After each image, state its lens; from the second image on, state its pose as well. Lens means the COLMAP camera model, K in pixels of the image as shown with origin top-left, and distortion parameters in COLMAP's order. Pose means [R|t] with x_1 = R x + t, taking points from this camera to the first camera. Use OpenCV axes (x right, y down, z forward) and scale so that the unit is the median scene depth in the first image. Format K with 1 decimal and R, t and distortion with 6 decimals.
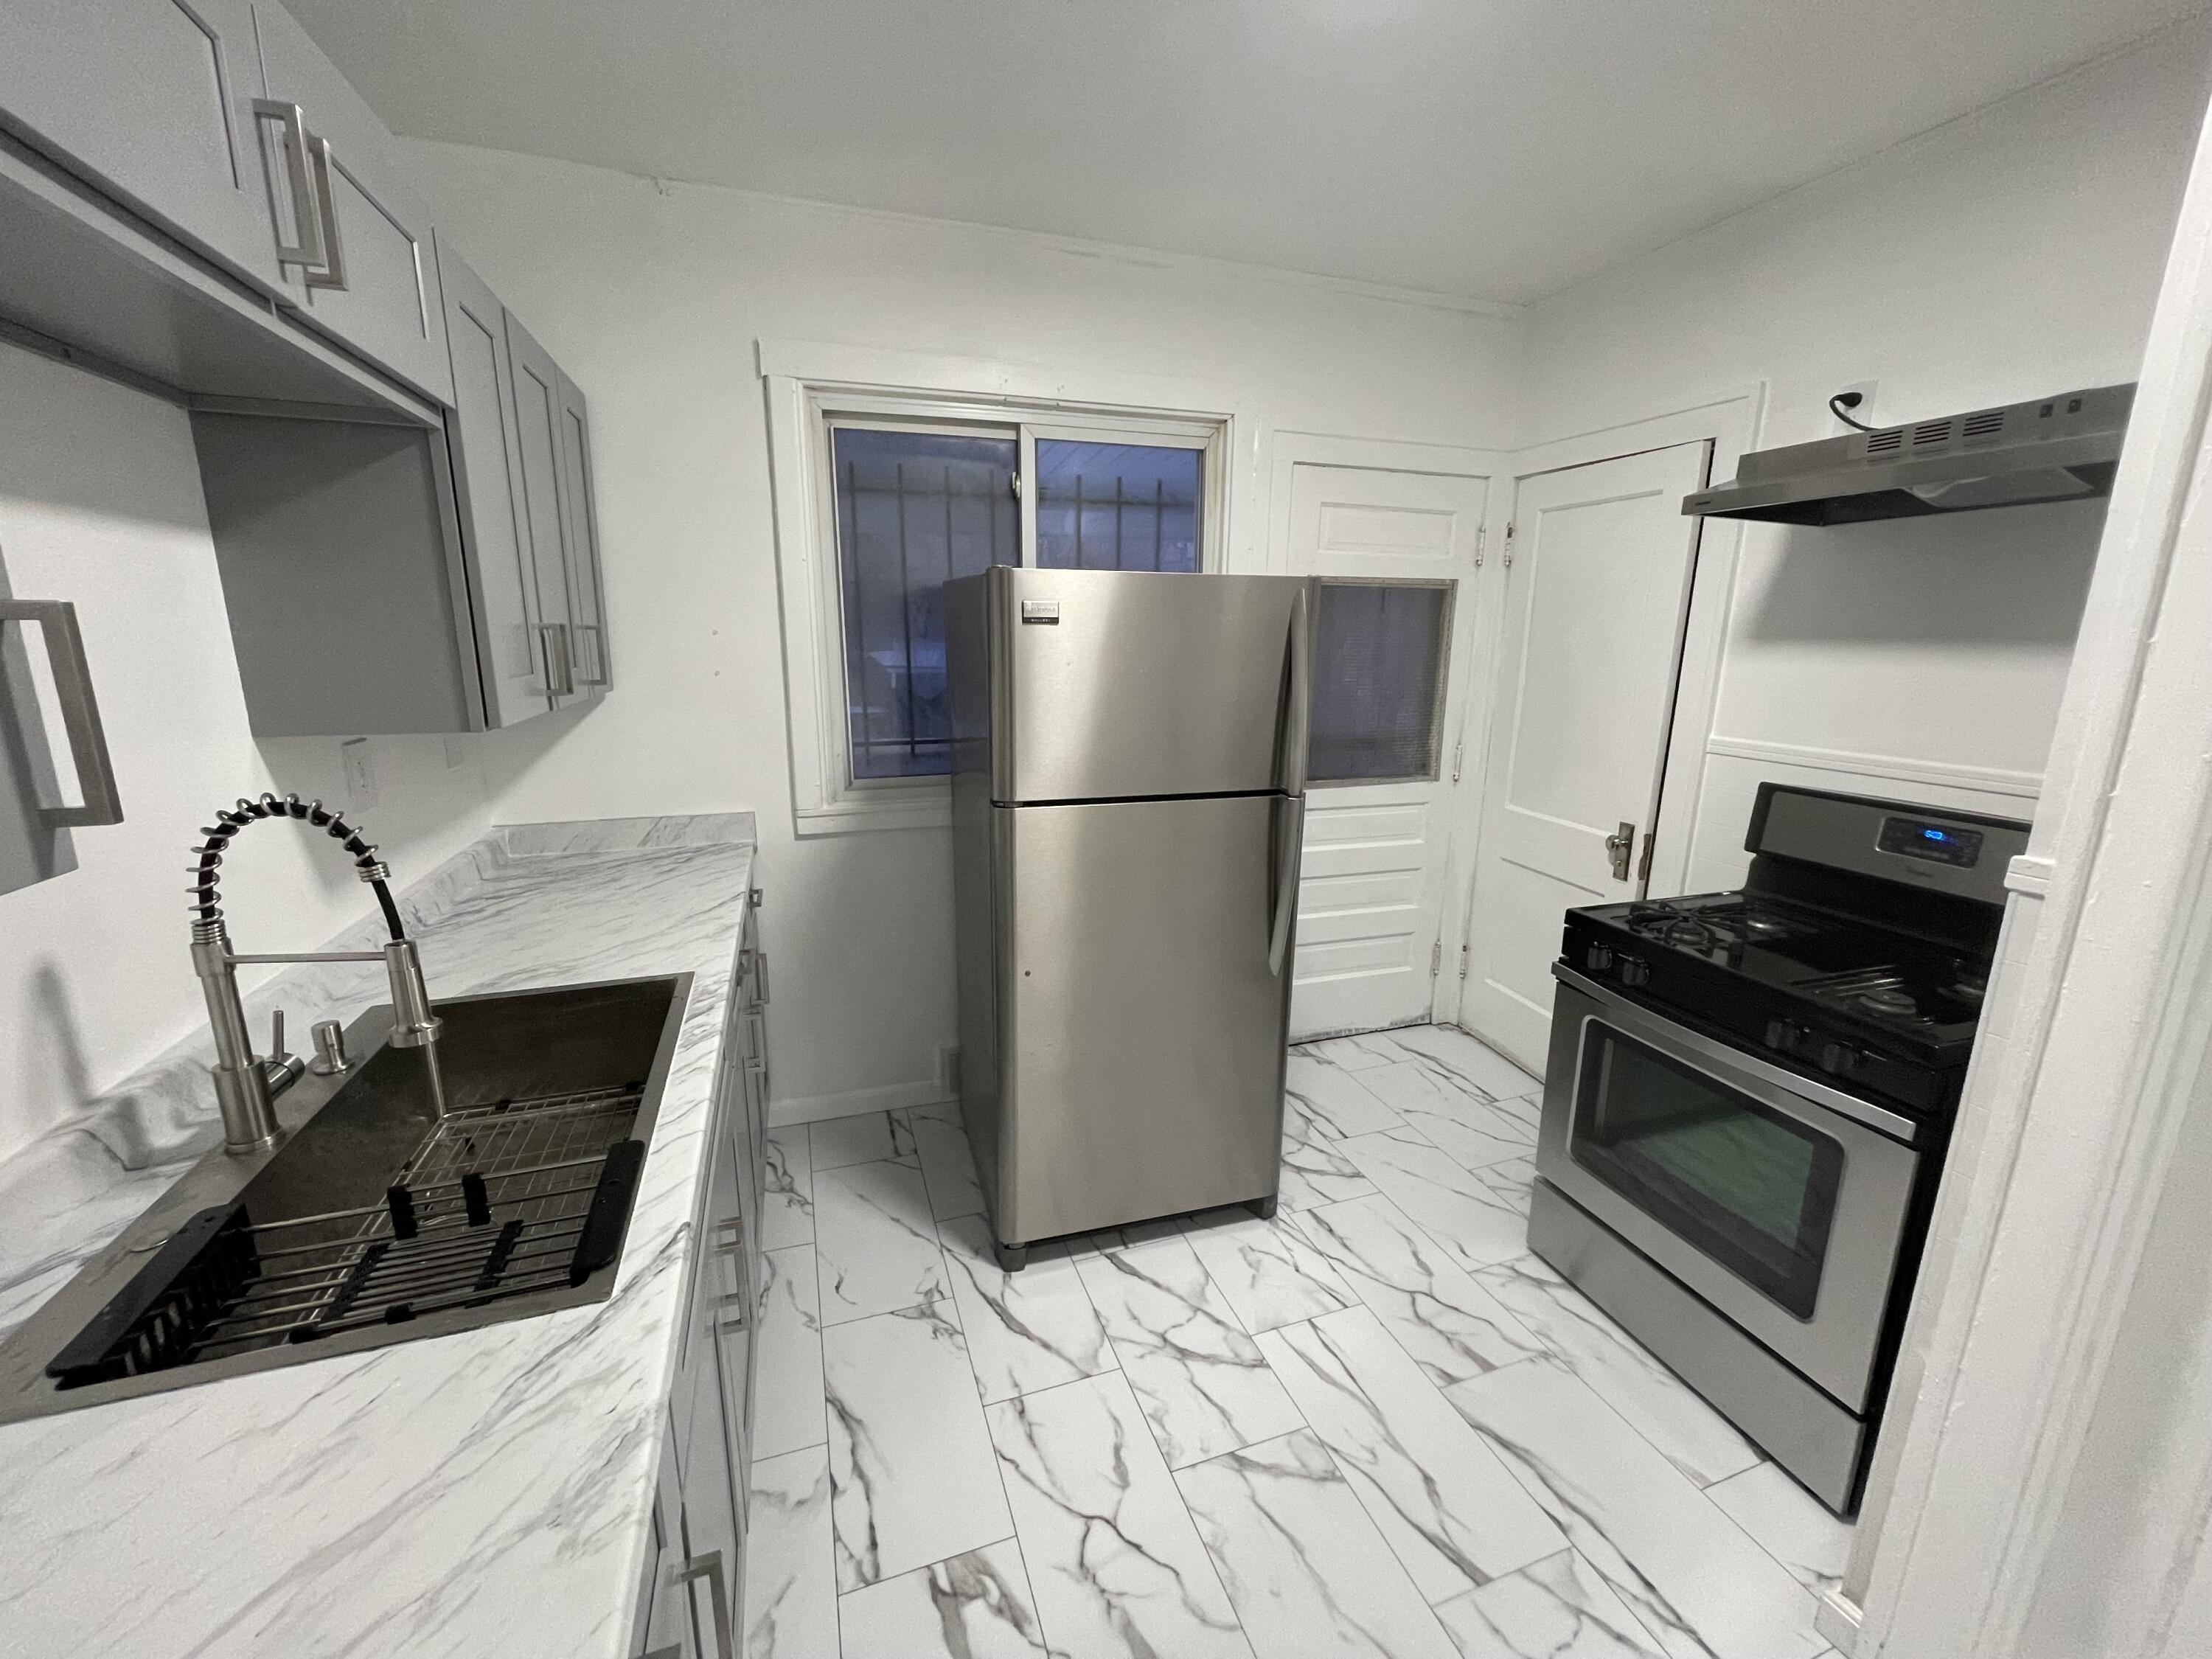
lens RADIAL K [[885.2, 0, 1101.9], [0, 885.2, 830.9], [0, 0, 1]] dist [-0.005385, 0.000262]
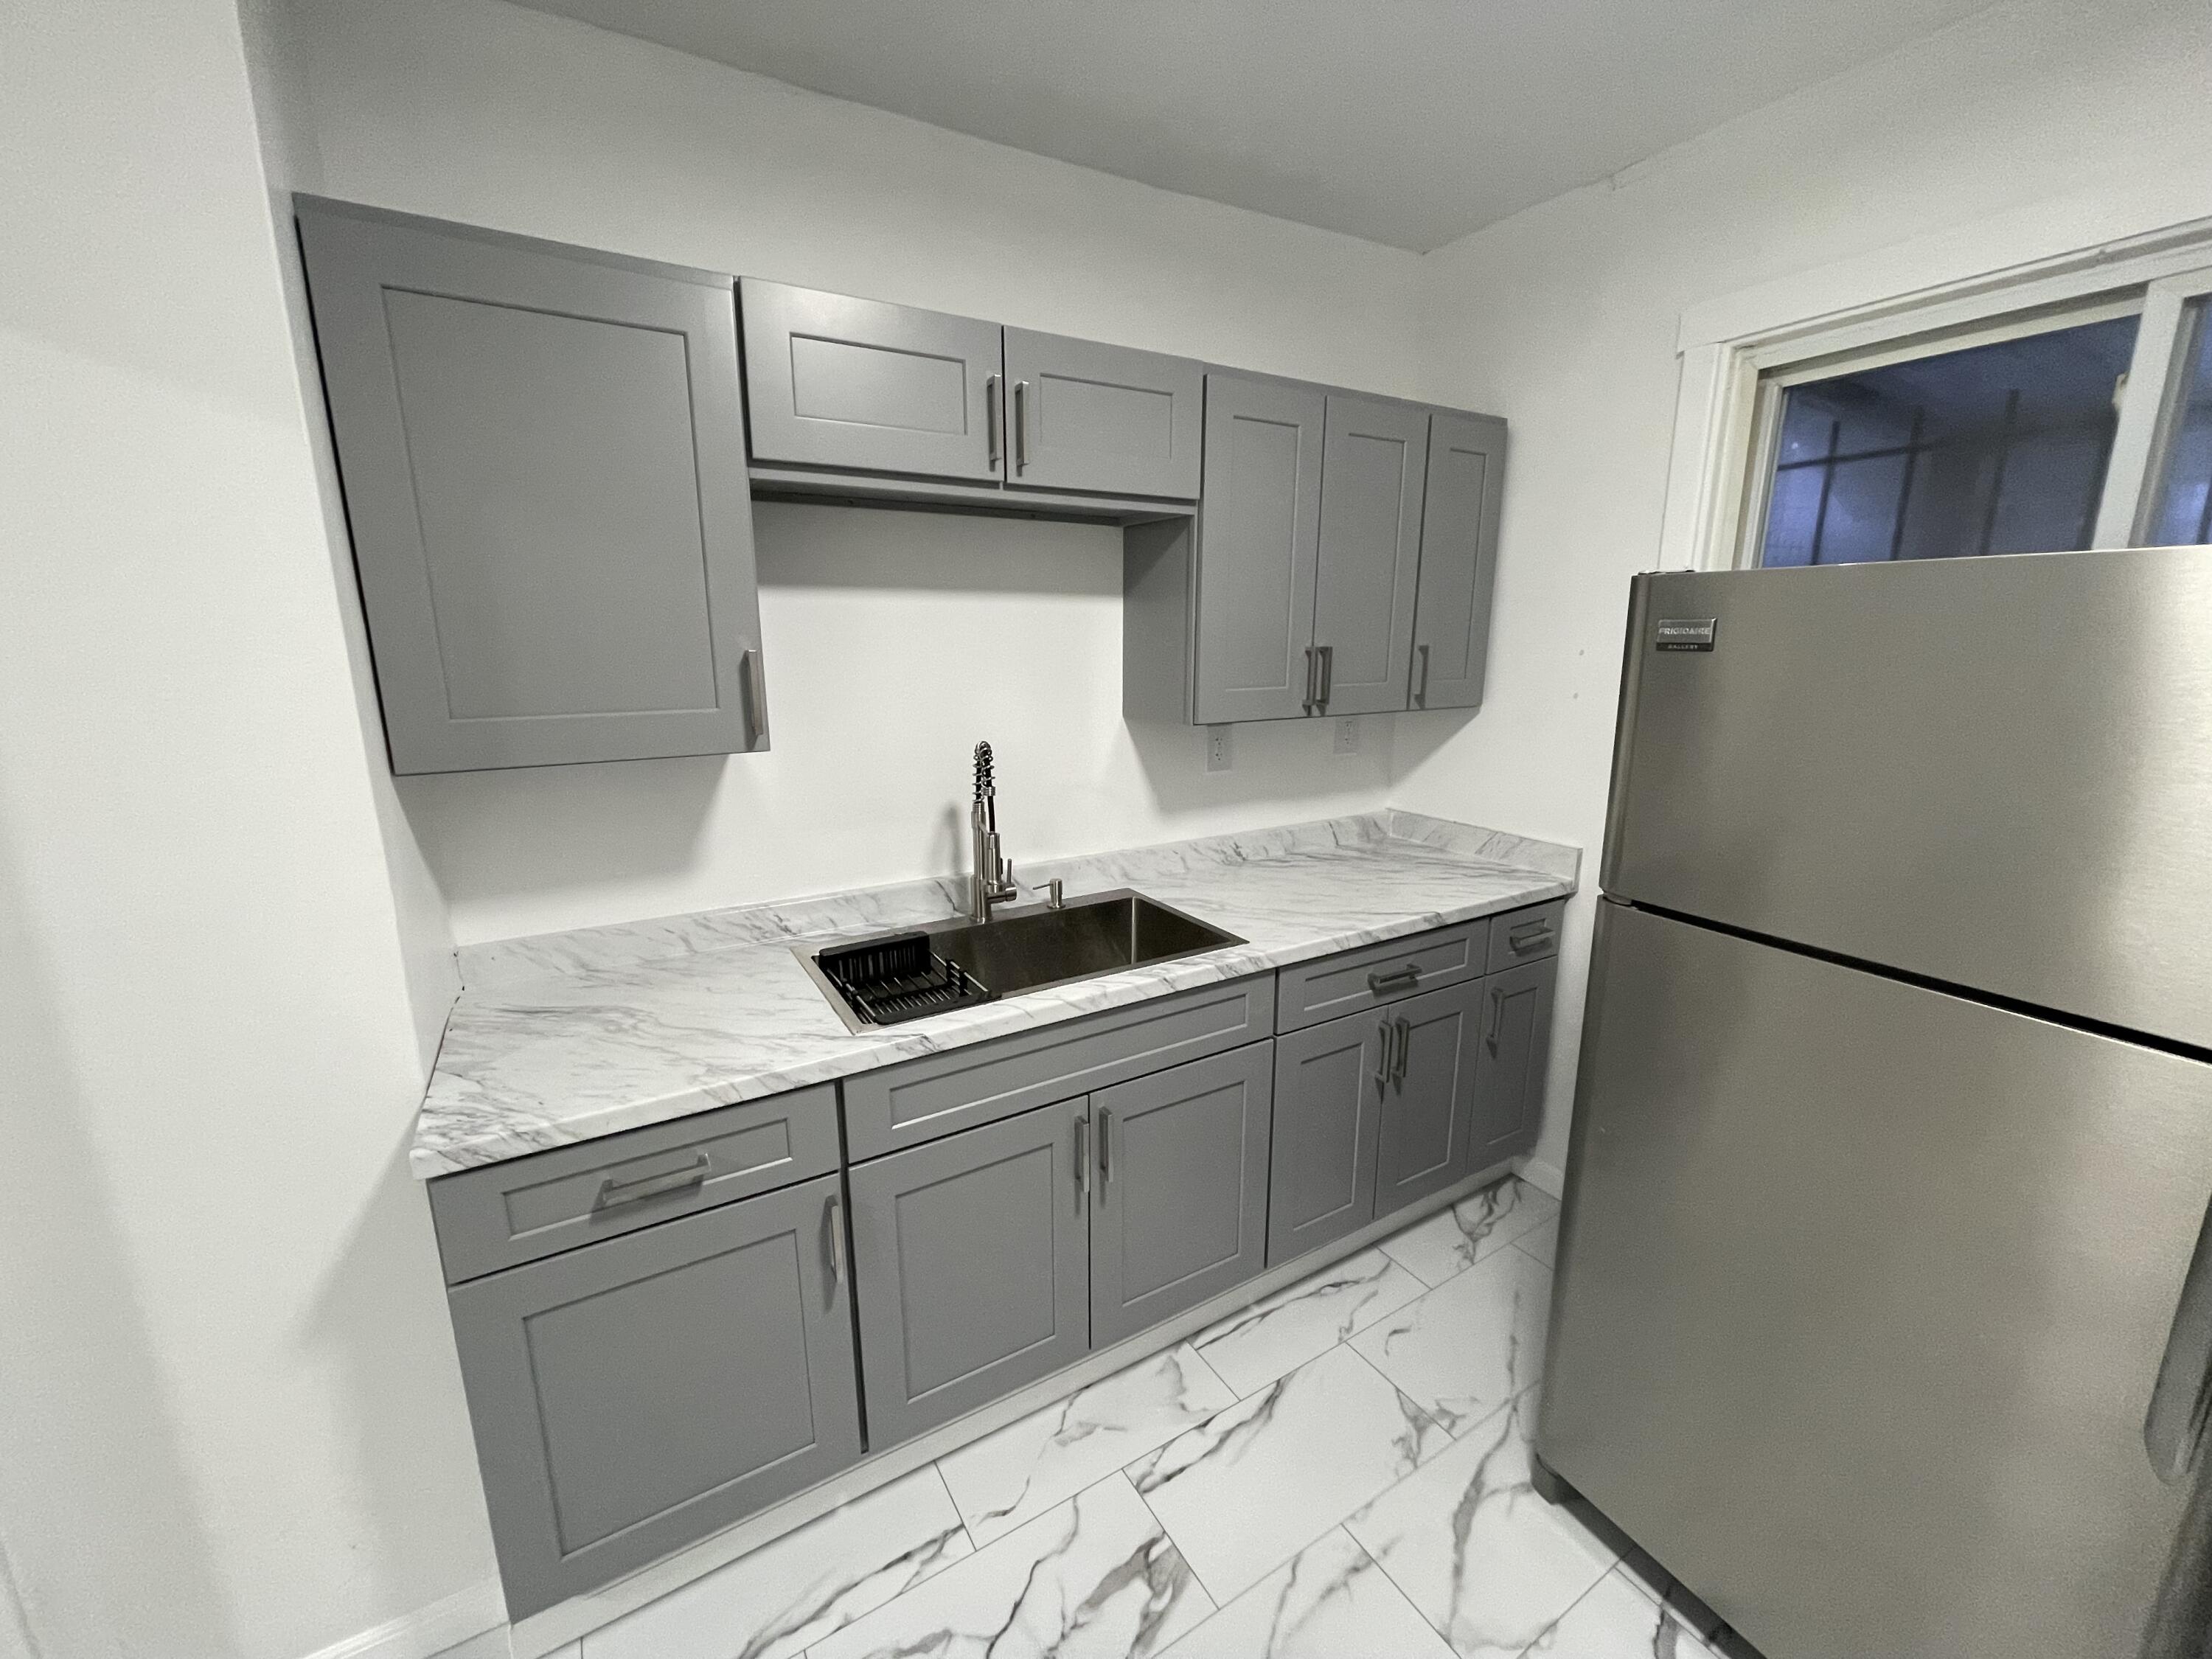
lens RADIAL K [[885.2, 0, 1101.9], [0, 885.2, 830.9], [0, 0, 1]] dist [-0.005385, 0.000262]
pose [[0.207913, 0.208353, -0.955699, 0.537817], [-0.211434, 0.963524, 0.164062, -0.122988], [0.955022, 0.167957, 0.244382, 0.444747]]
